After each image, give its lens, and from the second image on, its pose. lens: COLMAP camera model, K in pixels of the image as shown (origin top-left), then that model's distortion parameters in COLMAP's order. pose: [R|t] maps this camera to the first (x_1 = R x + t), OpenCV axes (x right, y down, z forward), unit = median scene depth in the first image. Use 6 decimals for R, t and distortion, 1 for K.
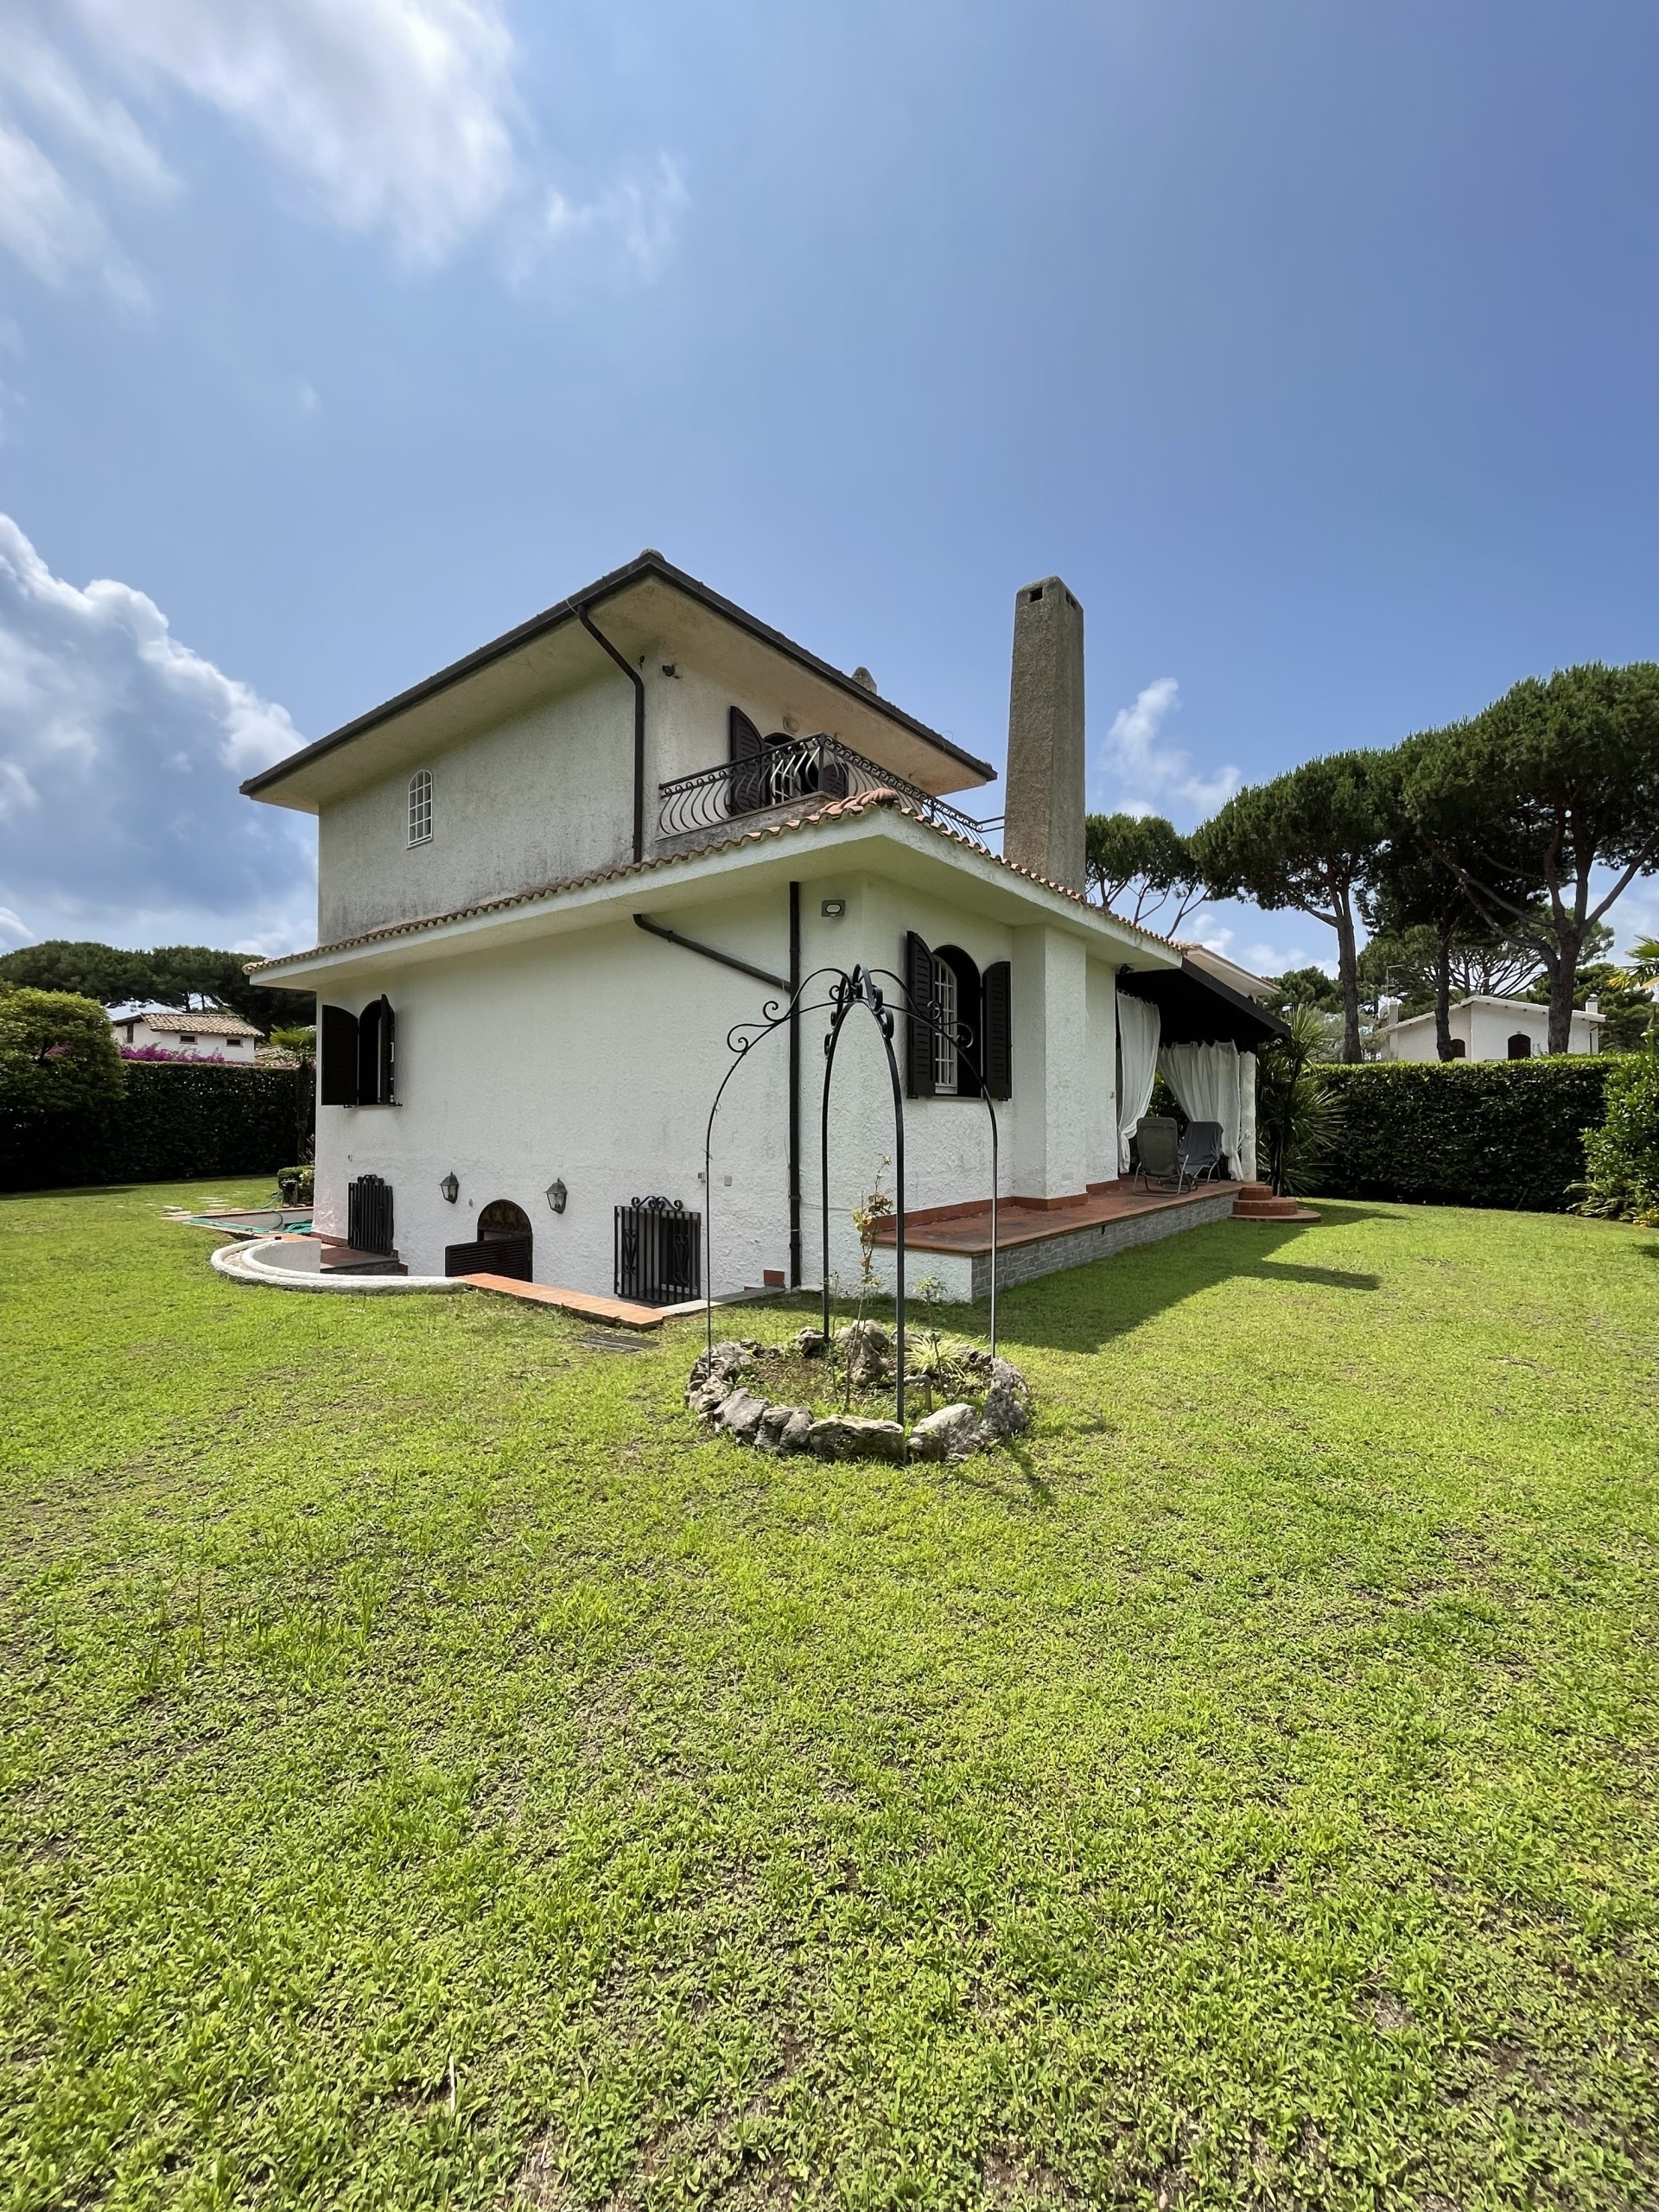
lens RADIAL K [[901.2, 0, 833.0], [0, 901.2, 1110.2], [0, 0, 1]] dist [0.000559, -0.000002]
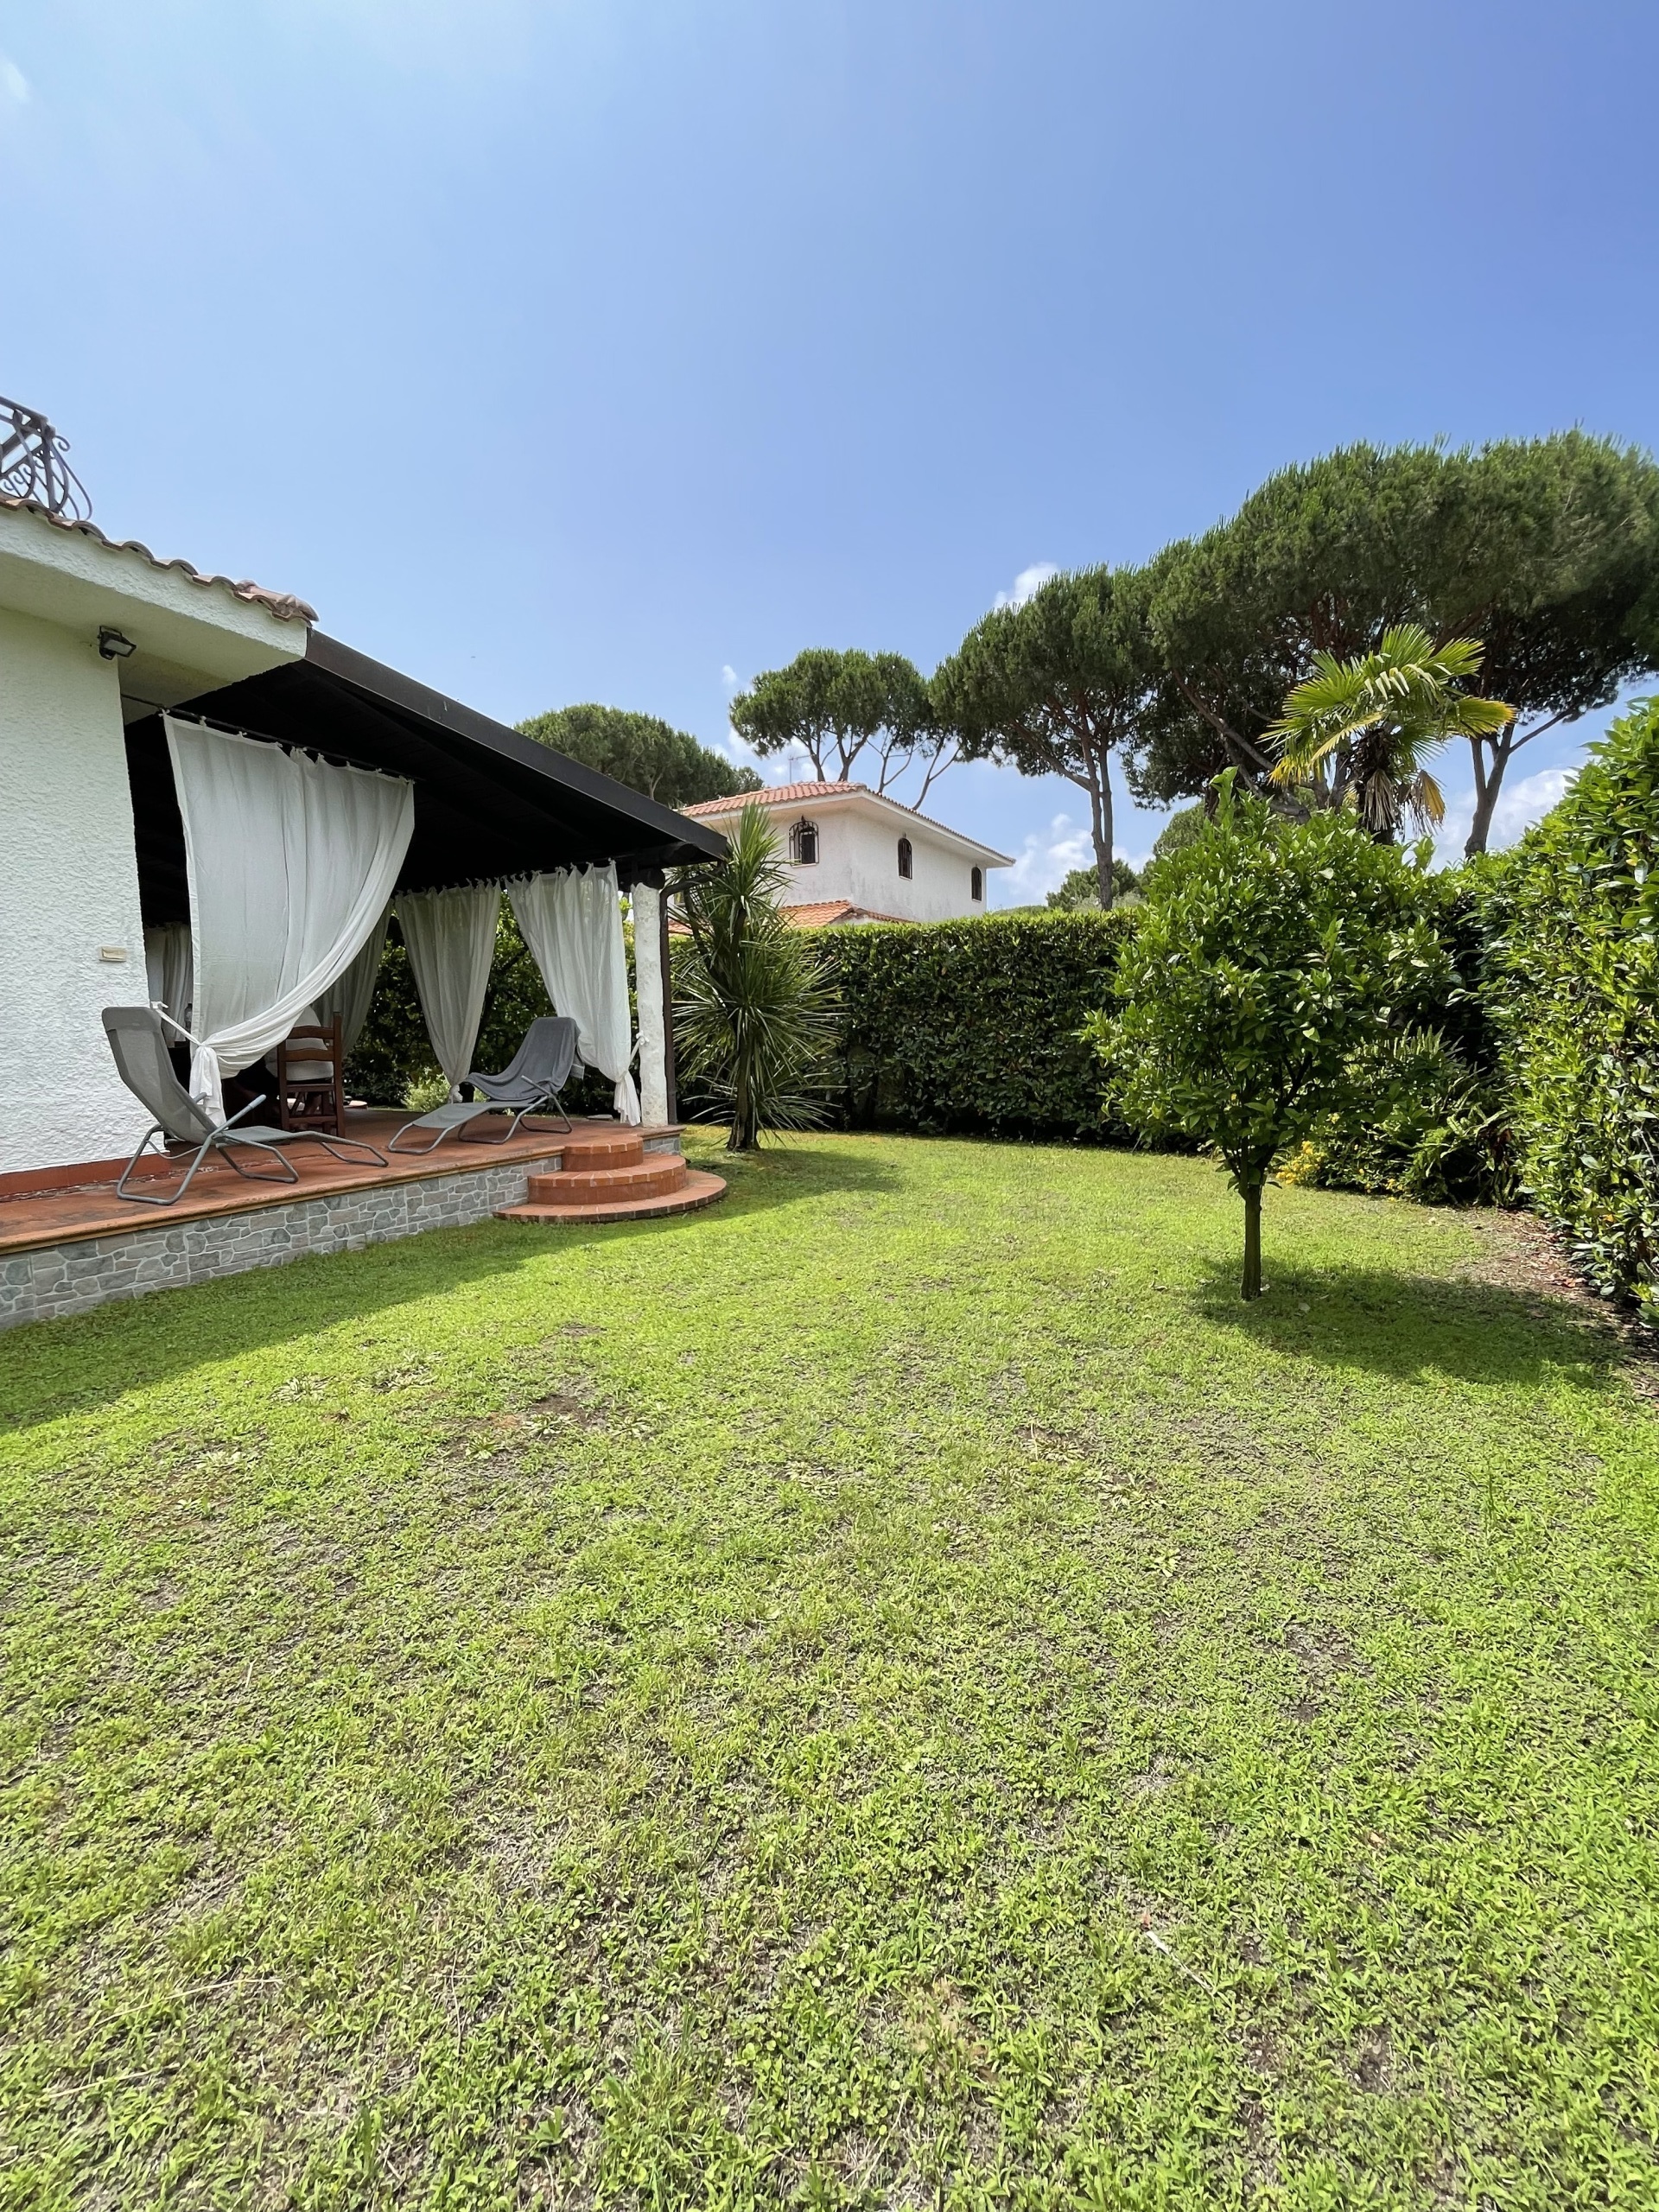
lens RADIAL K [[901.2, 0, 833.0], [0, 901.2, 1110.2], [0, 0, 1]] dist [0.000559, -0.000002]
pose [[0.988421, -0.032295, 0.148258, 0.207267], [0.017026, 0.994523, 0.103125, 0.006733], [-0.150776, -0.099407, 0.983557, 0.188033]]
